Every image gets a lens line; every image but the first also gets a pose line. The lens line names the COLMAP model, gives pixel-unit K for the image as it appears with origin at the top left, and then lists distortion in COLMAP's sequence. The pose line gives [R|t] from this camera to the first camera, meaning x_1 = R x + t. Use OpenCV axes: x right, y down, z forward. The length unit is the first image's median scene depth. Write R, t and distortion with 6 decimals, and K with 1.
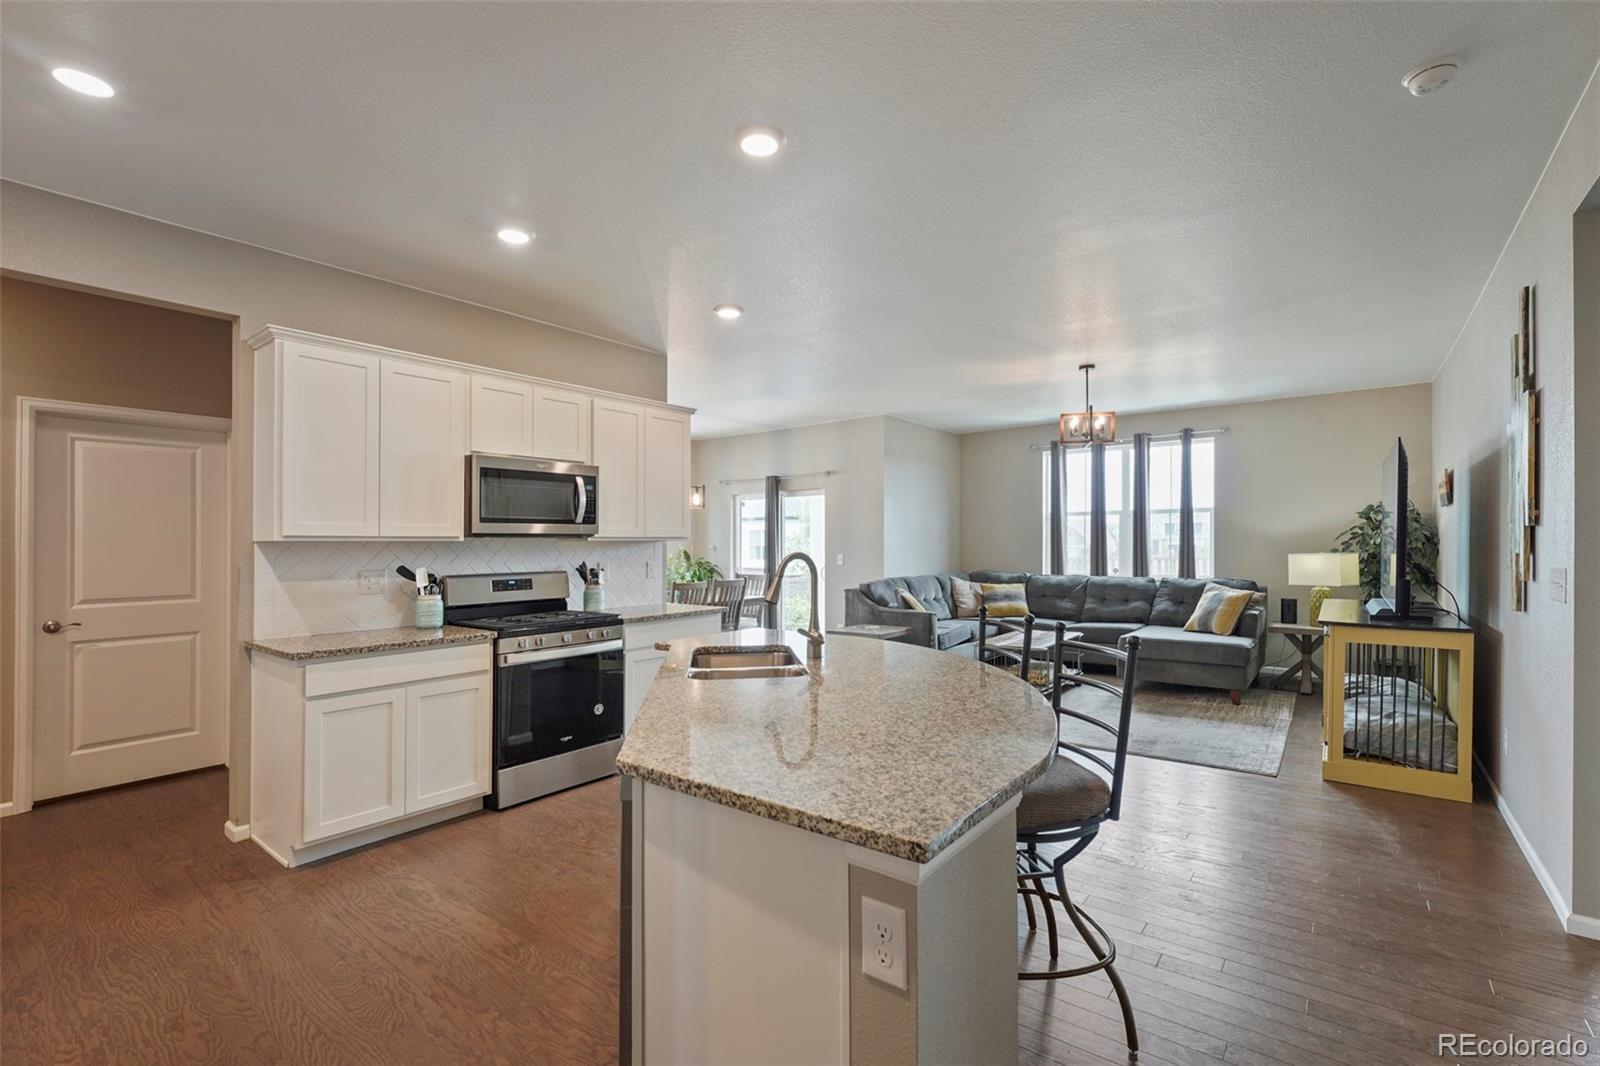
lens RADIAL K [[703.6, 0, 800.8], [0, 703.6, 549.8], [0, 0, 1]] dist [-0.019326, 0.000784]
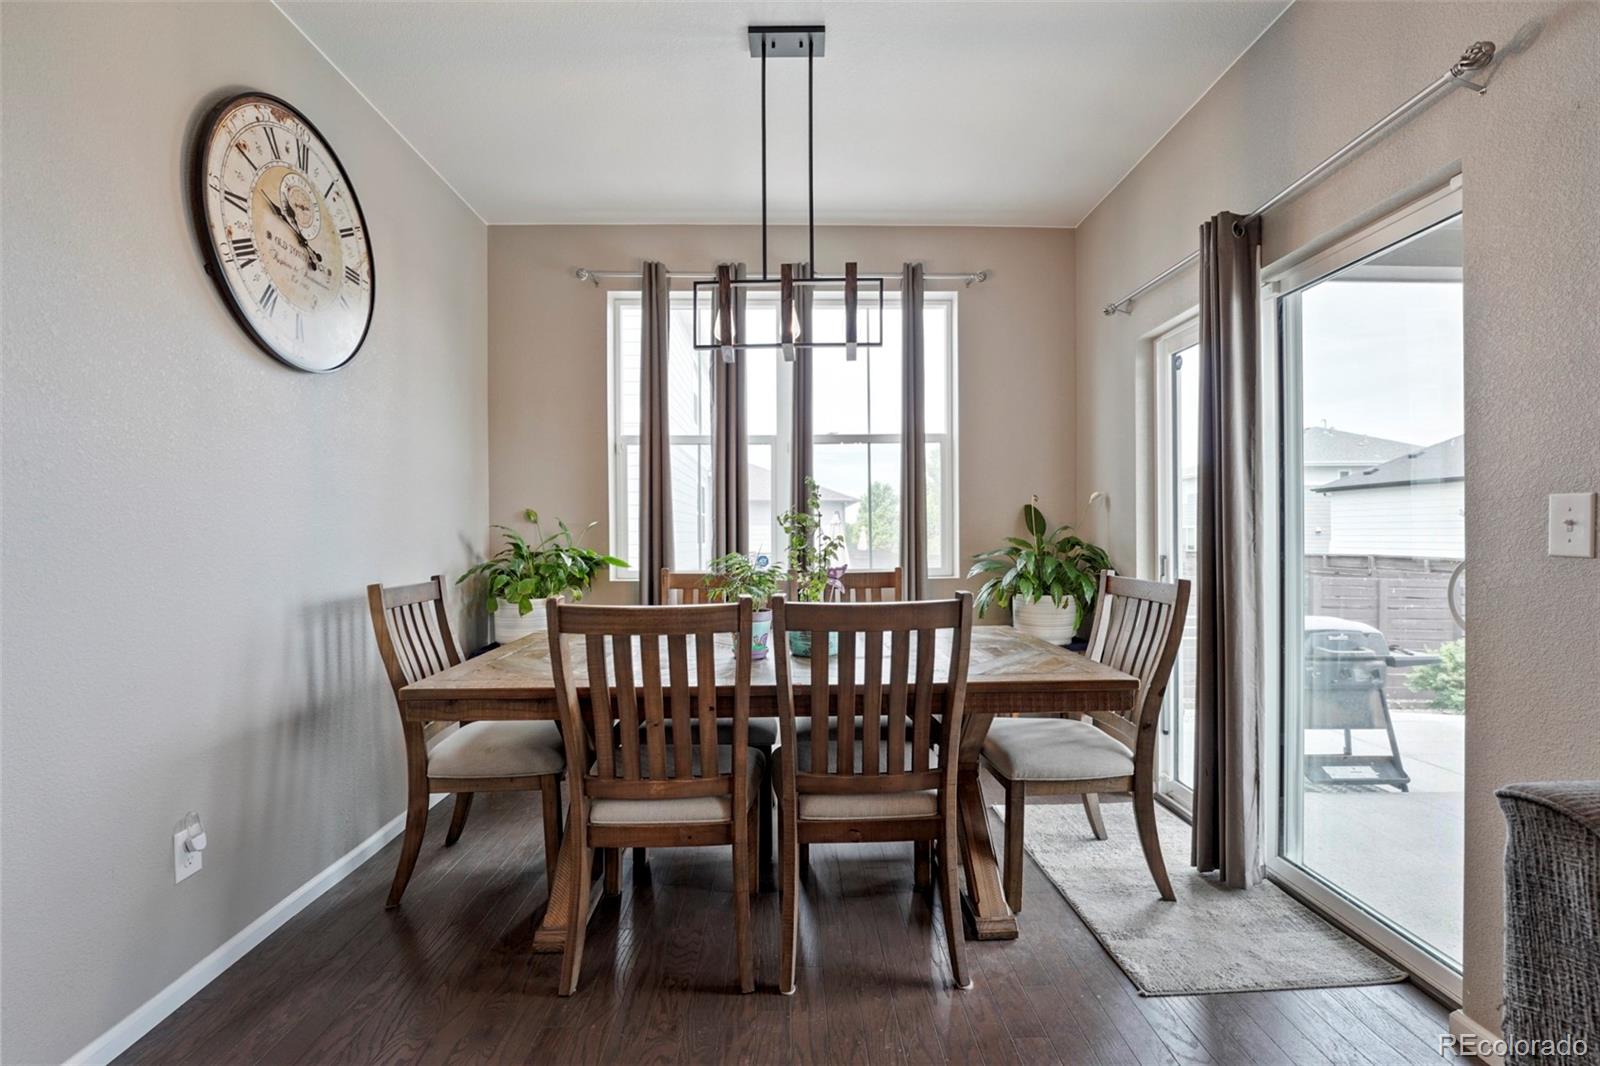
lens RADIAL K [[703.6, 0, 788.4], [0, 703.6, 538.1], [0, 0, 1]] dist [-0.019326, 0.000784]
pose [[0.631969, 0.010634, -0.774920, 0.072471], [-0.004646, 0.999940, 0.009933, 0.017684], [0.774979, -0.002677, 0.631981, 0.823393]]
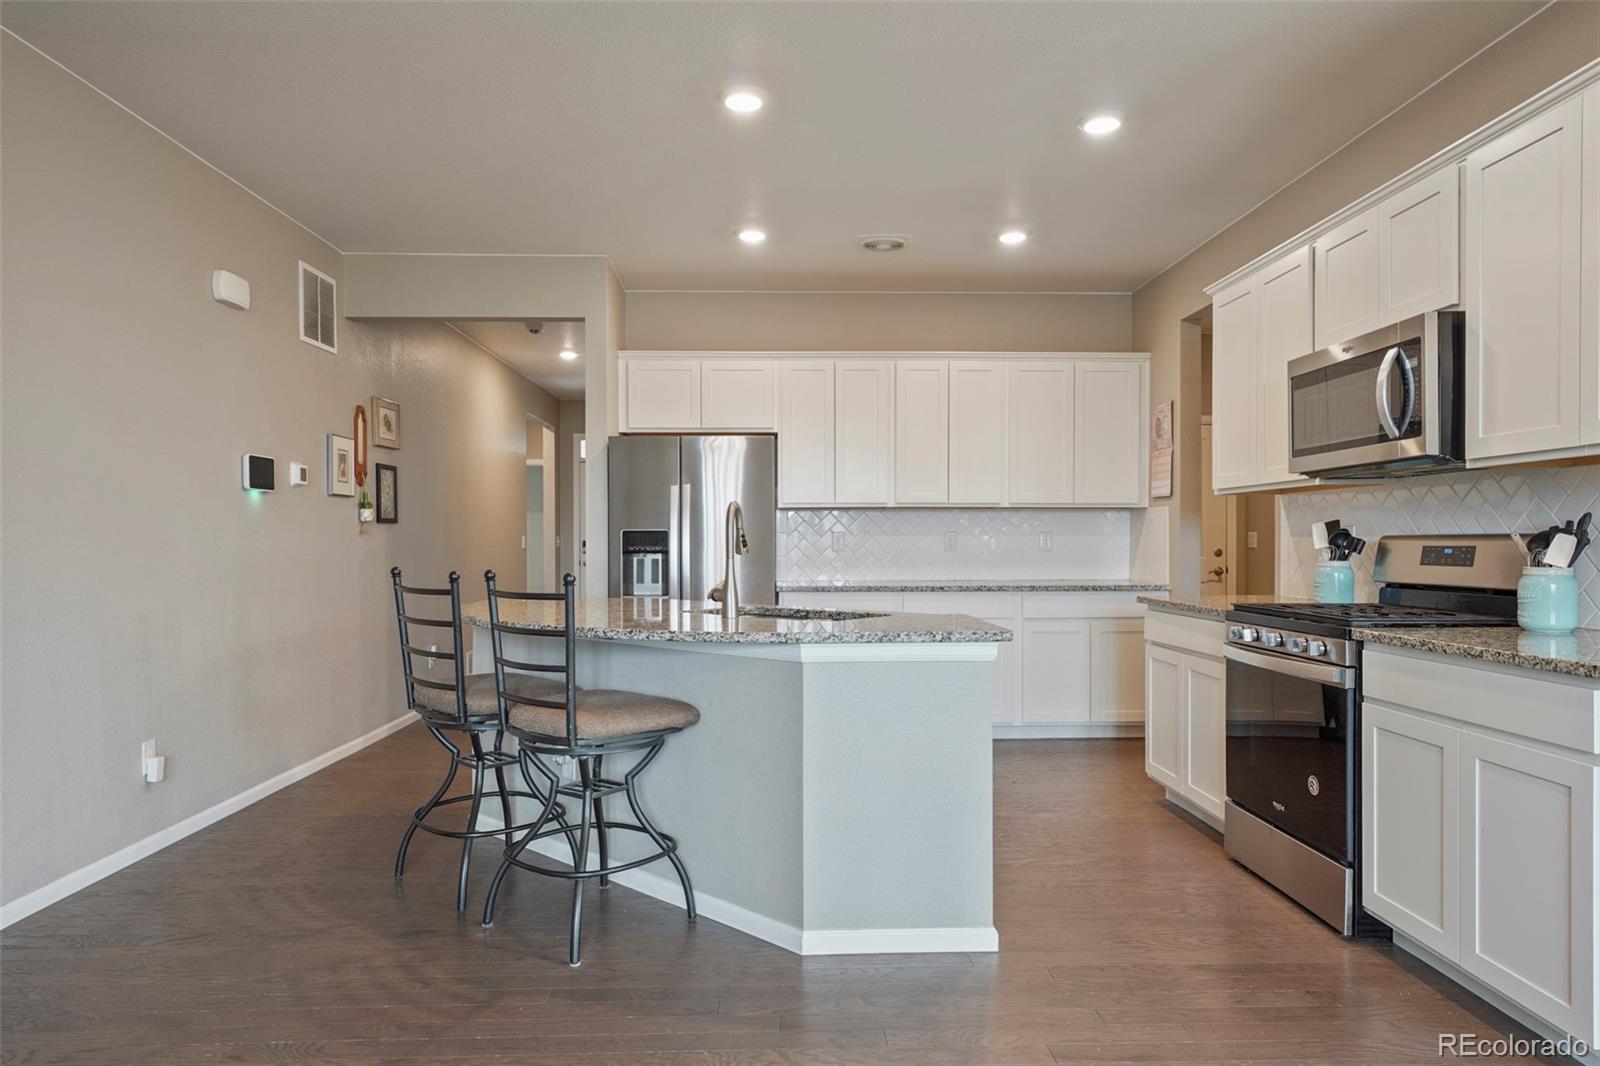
lens RADIAL K [[985.2, 0, 817.4], [0, 985.2, 539.2], [0, 0, 1]] dist [0.016175, 0.000388]
pose [[-0.752901, 0.012481, -0.658015, 0.276231], [0.008918, 0.999922, 0.008762, 0.014865], [0.658073, 0.000729, -0.752954, 0.731091]]
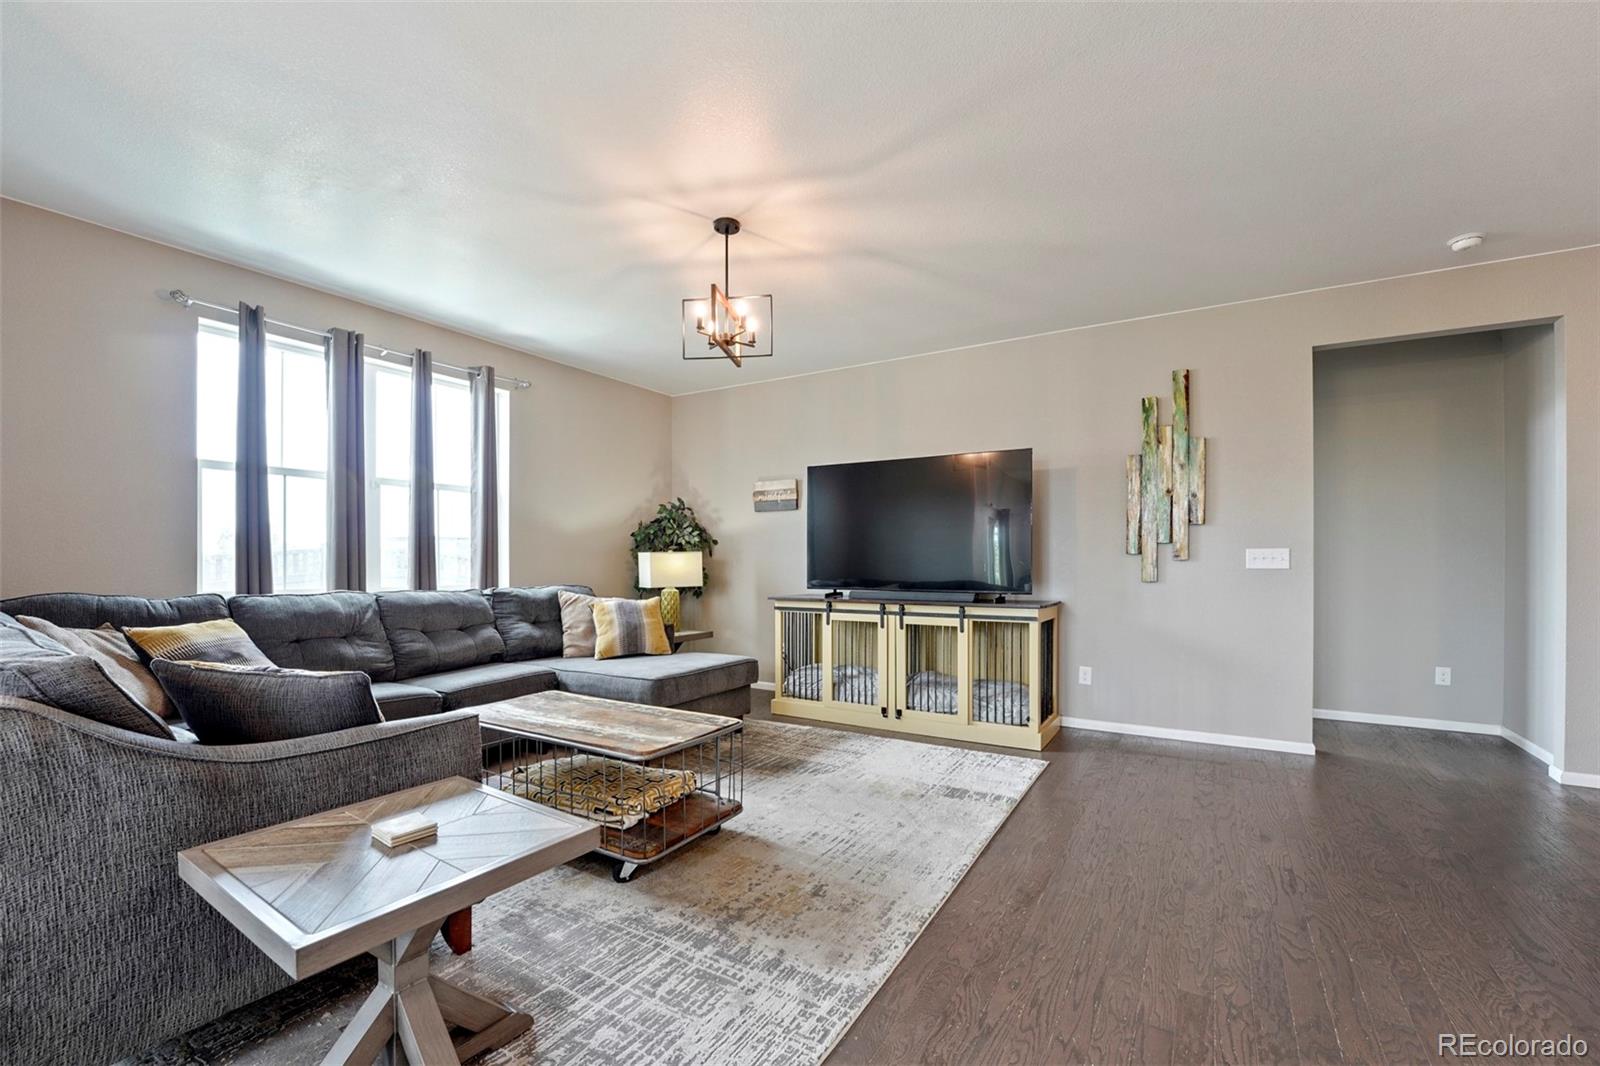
lens RADIAL K [[665.2, 0, 786.5], [0, 665.2, 554.3], [0, 0, 1]] dist [-0.020078, -0.000449]
pose [[-0.108986, 0.018361, 0.993874, -0.120062], [0.004969, 0.999827, -0.017926, 0.020646], [-0.994031, 0.002985, -0.109059, 0.789175]]
